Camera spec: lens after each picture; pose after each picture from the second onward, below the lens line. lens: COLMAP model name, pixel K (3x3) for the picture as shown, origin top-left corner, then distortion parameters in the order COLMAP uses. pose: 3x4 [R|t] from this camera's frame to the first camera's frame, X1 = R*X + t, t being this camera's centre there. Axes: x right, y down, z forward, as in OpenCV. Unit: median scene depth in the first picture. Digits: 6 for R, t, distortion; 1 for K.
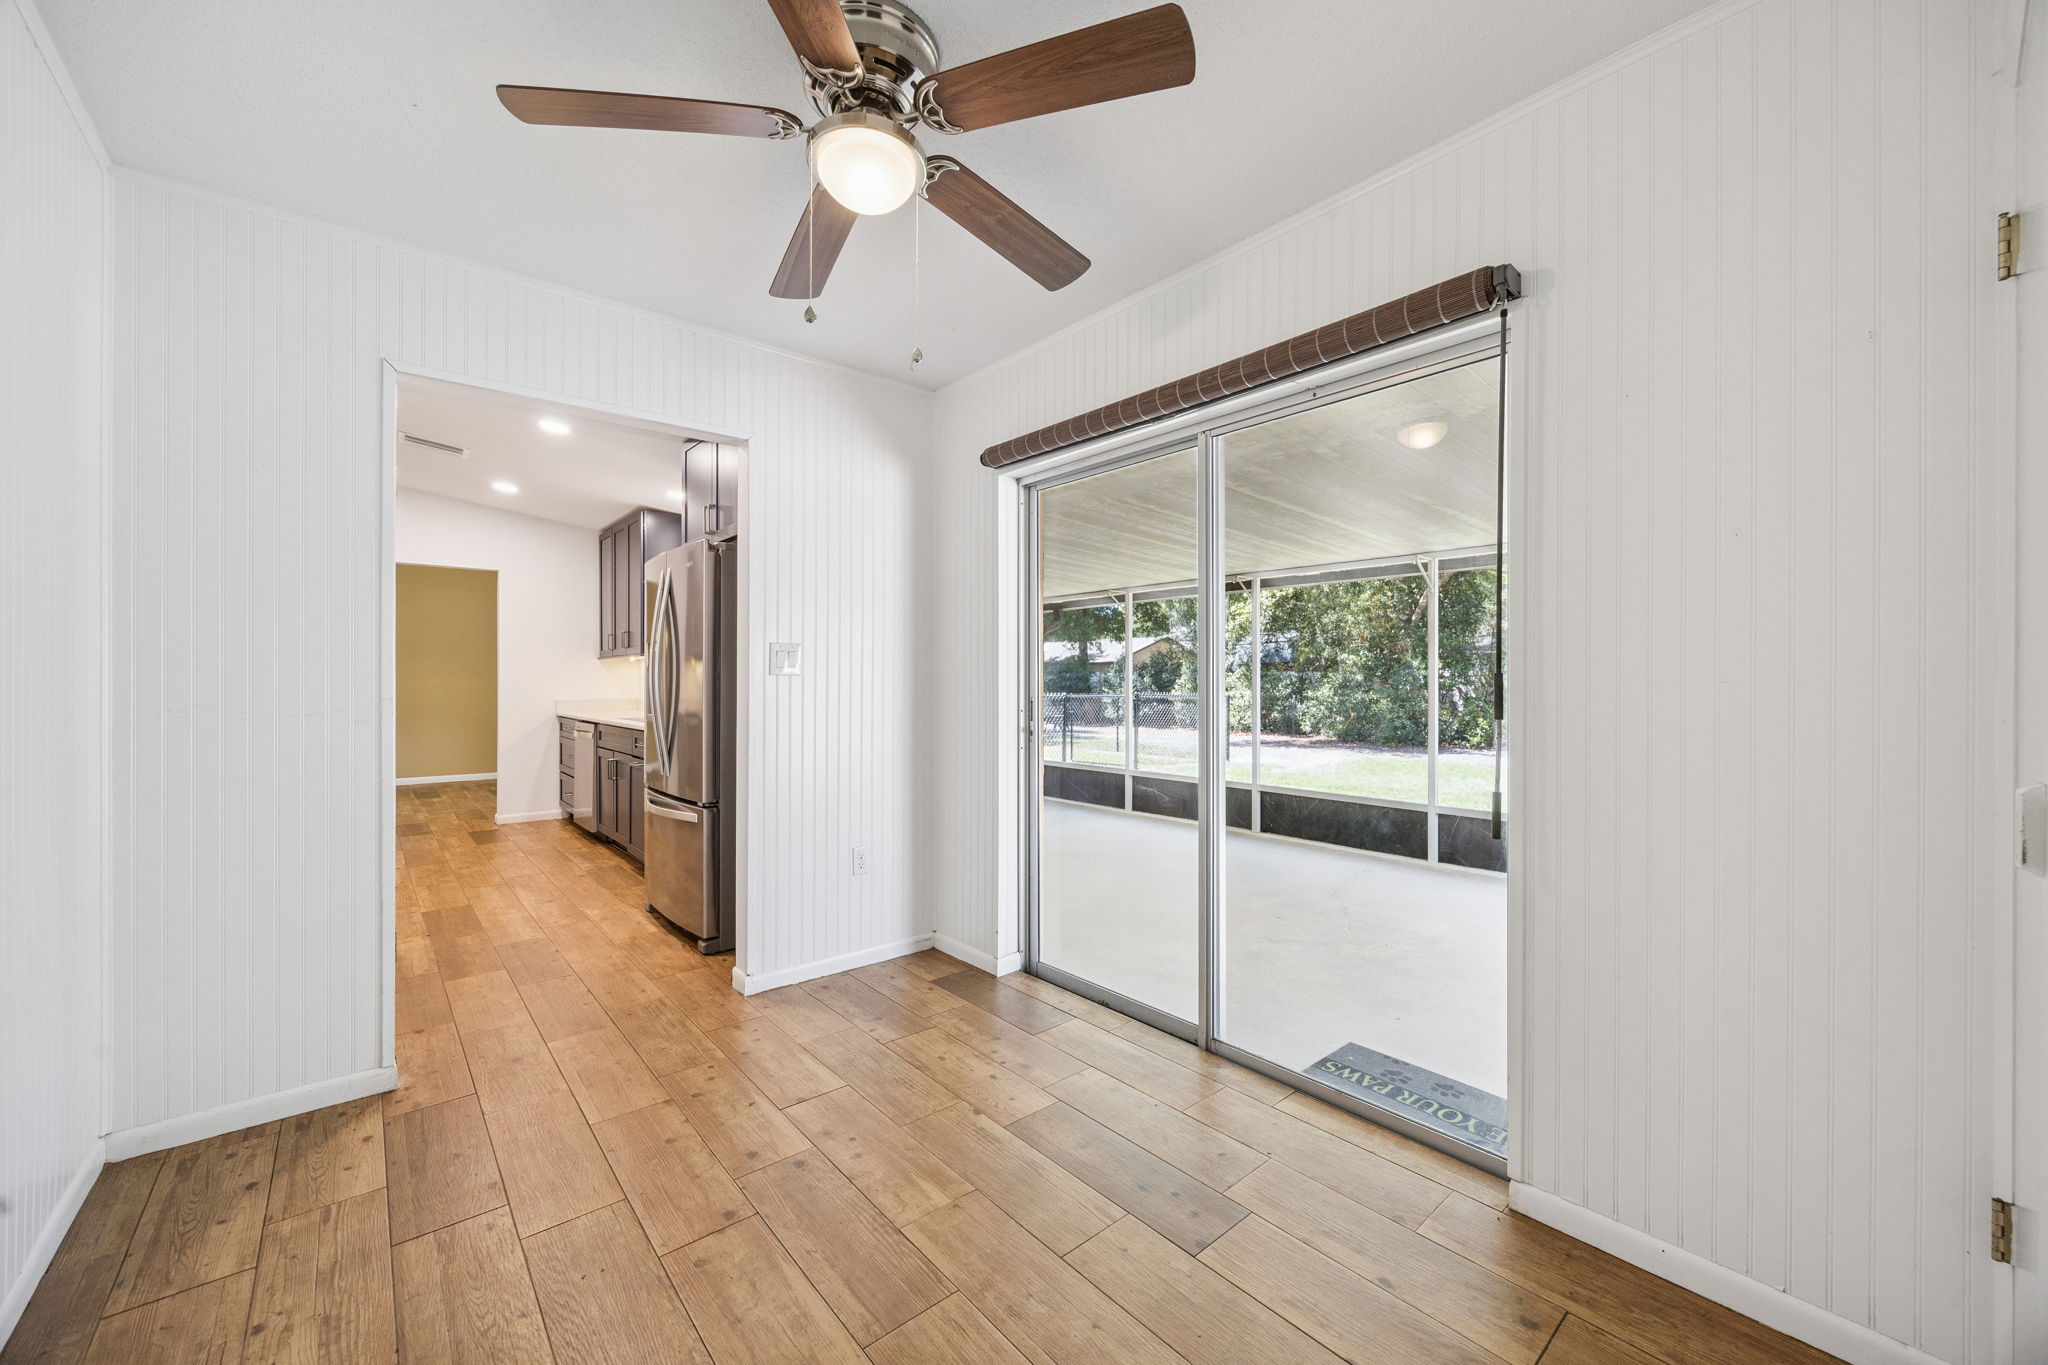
lens RADIAL K [[783.2, 0, 1030.2], [0, 783.2, 681.5], [0, 0, 1]] dist [0.002997, 0.000183]
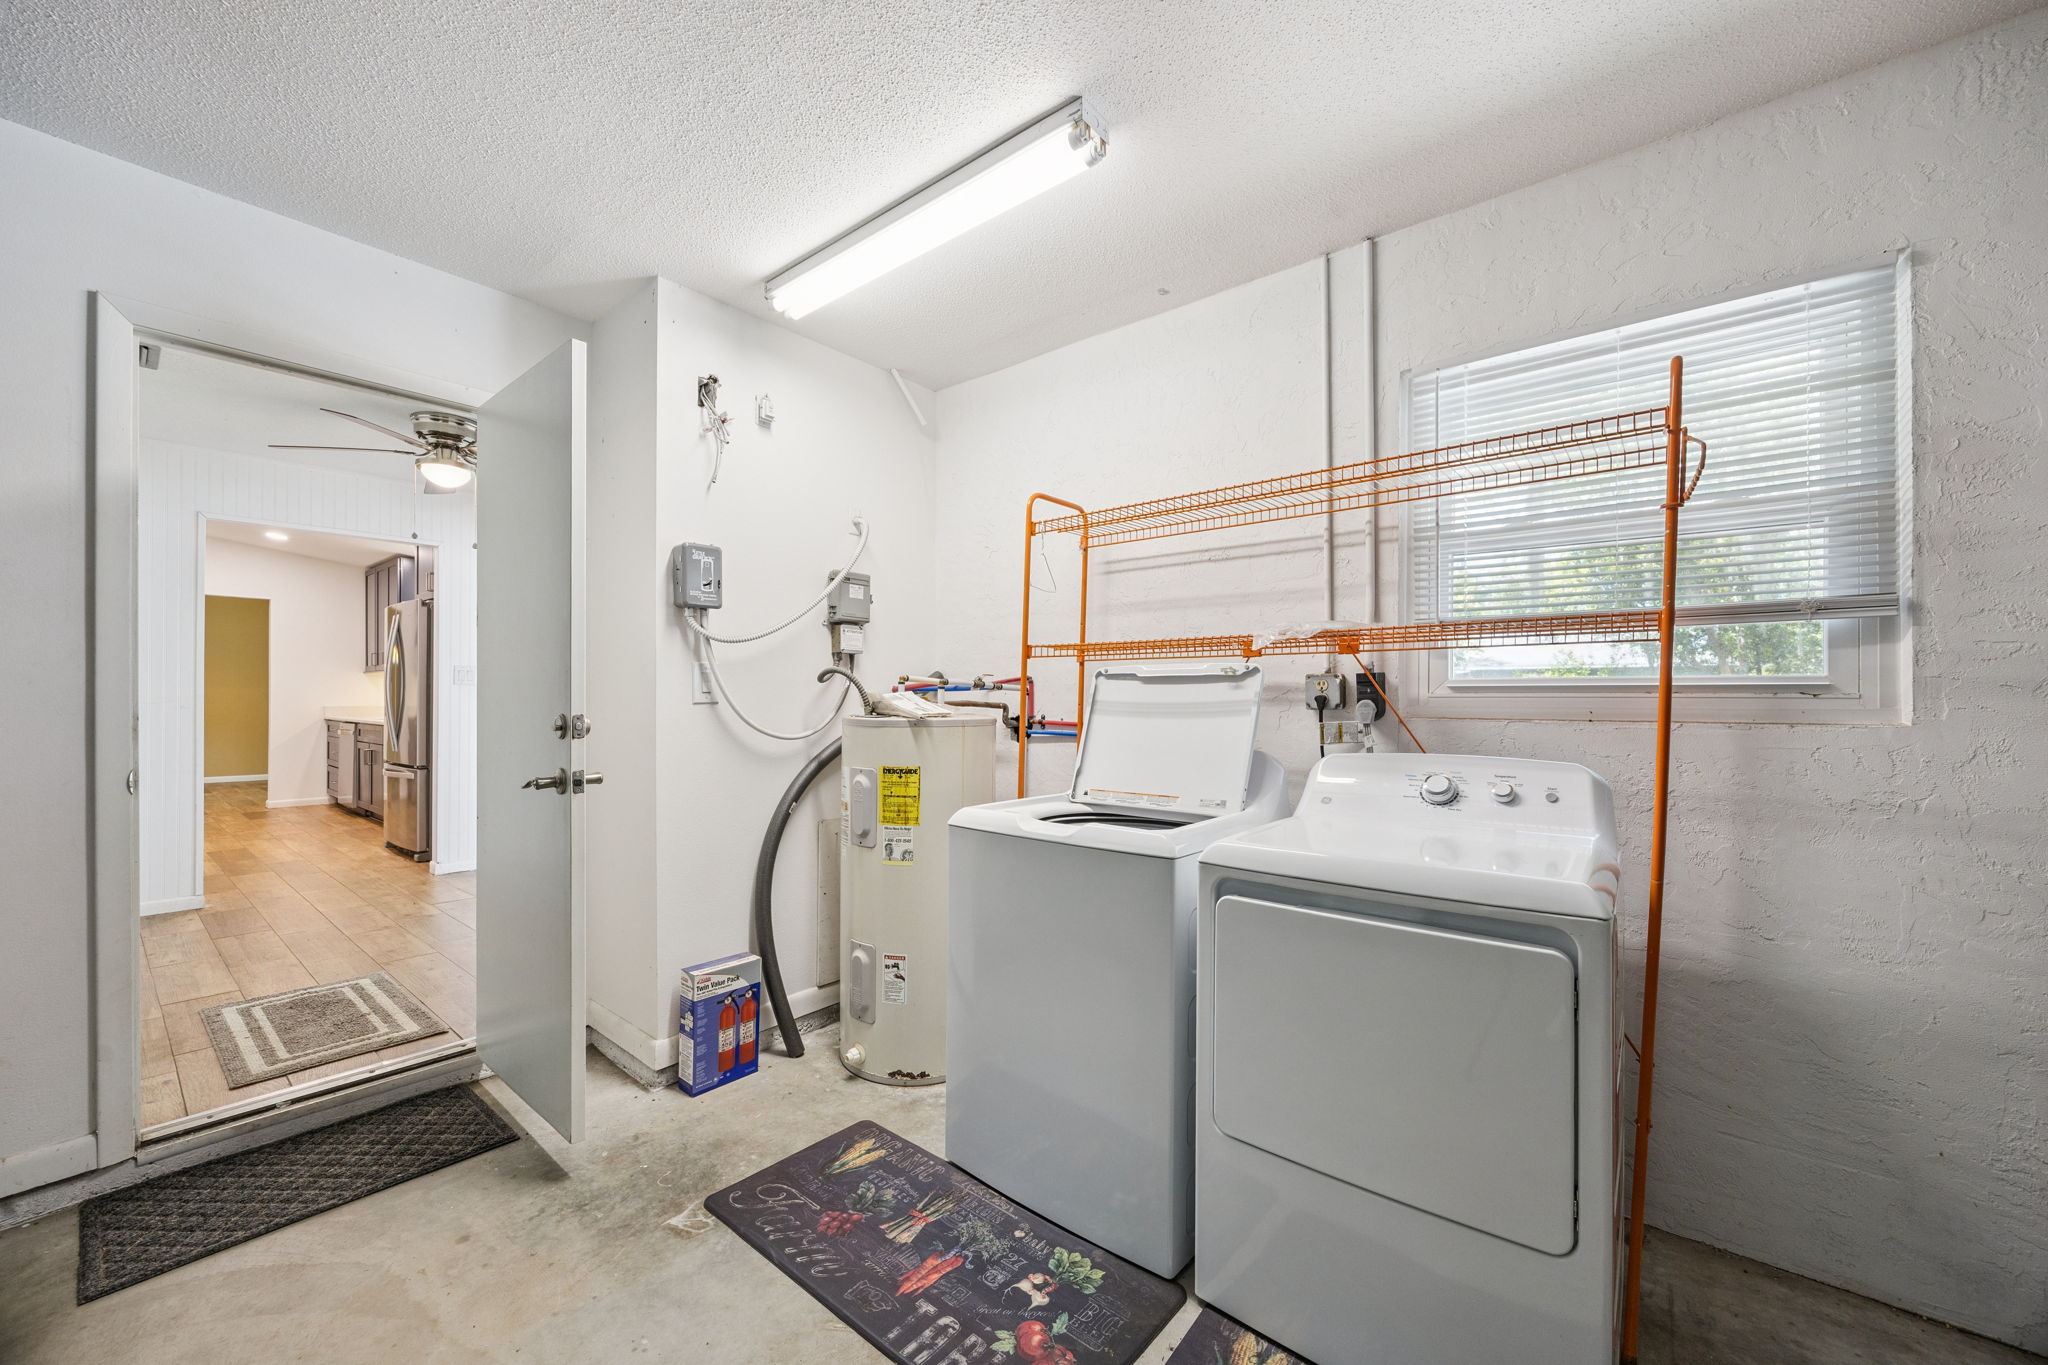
lens RADIAL K [[796.2, 0, 1028.7], [0, 796.2, 689.9], [0, 0, 1]] dist [0.001367, 0.000167]
pose [[0.986509, 0.000984, 0.163703, 0.539956], [0.000054, 0.999980, -0.006340, 0.012396], [-0.163706, 0.006263, 0.986489, -0.794176]]
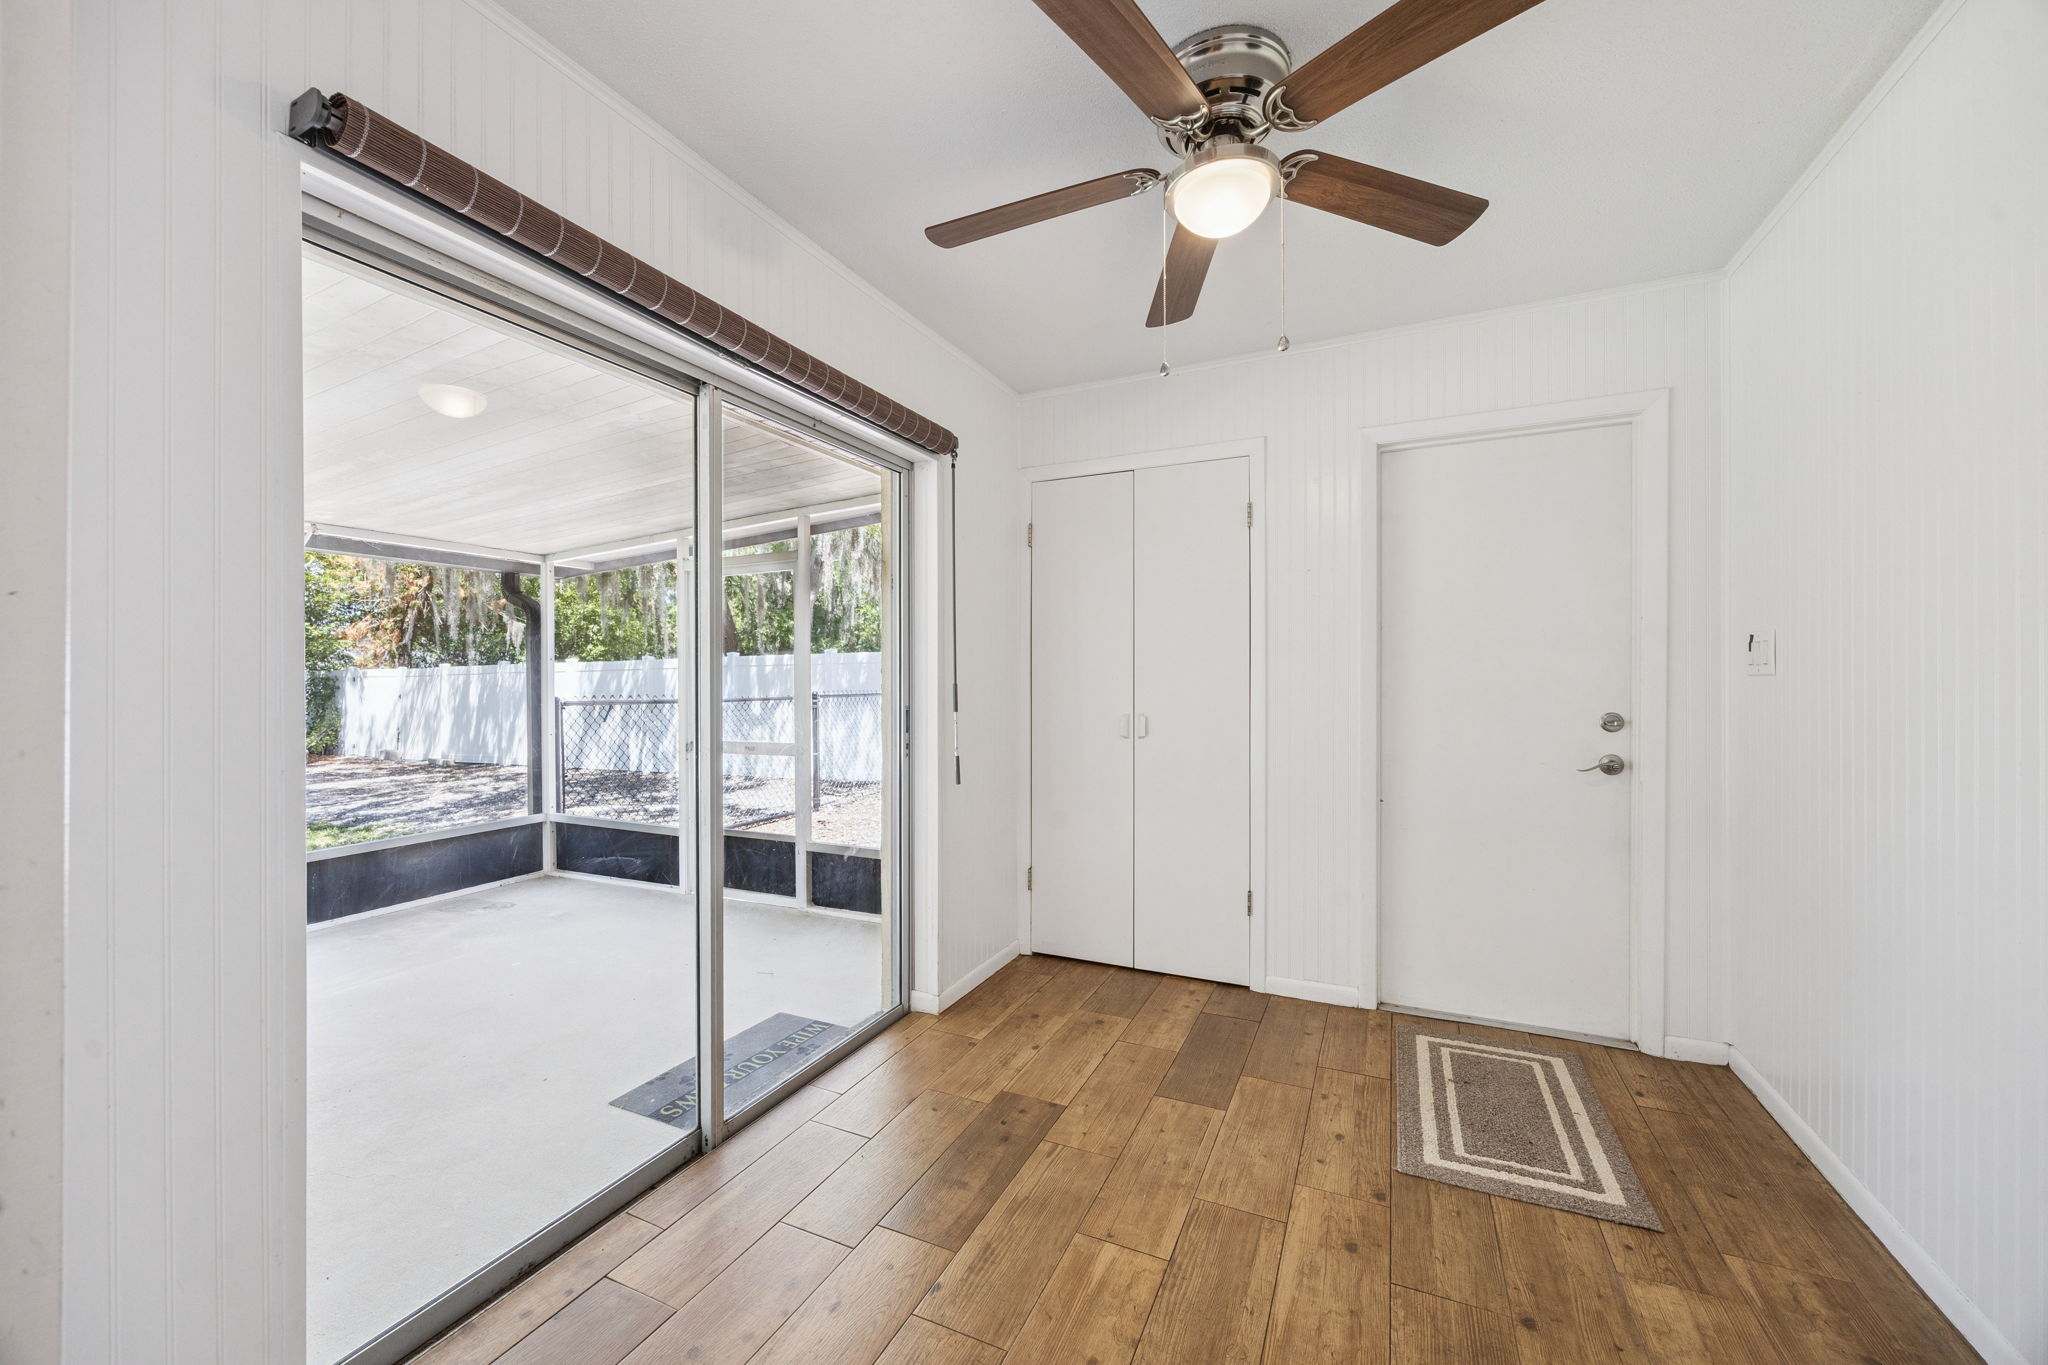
lens RADIAL K [[783.2, 0, 1030.2], [0, 783.2, 681.5], [0, 0, 1]] dist [0.002997, 0.000183]
pose [[-0.409187, -0.000719, 0.912450, -0.442911], [0.006484, 0.999972, 0.003696, -0.009206], [-0.912428, 0.007429, -0.409171, 0.700039]]
